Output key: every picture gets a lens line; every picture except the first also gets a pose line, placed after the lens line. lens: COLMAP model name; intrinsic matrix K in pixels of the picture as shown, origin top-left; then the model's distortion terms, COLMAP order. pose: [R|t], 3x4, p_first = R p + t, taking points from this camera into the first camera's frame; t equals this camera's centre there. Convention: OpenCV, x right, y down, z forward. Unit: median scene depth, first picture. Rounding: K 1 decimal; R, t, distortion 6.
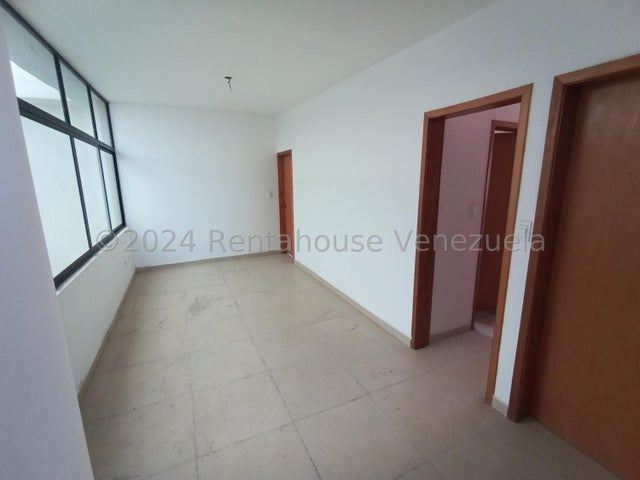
lens RADIAL K [[295.2, 0, 320.2], [0, 295.2, 240.6], [0, 0, 1]] dist [0.000124, 0.001921]
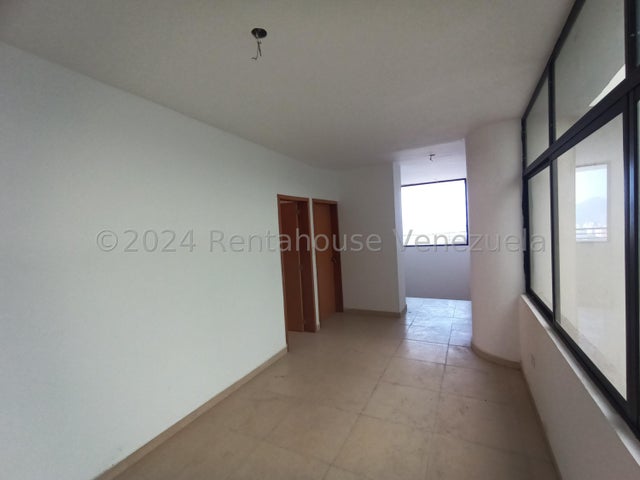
lens RADIAL K [[295.2, 0, 320.3], [0, 295.2, 241.9], [0, 0, 1]] dist [0.000124, 0.001921]
pose [[-0.610526, 0.016703, 0.791820, -0.939475], [0.229712, 0.960536, 0.156856, -0.337002], [-0.757951, 0.277655, -0.590269, 1.629155]]
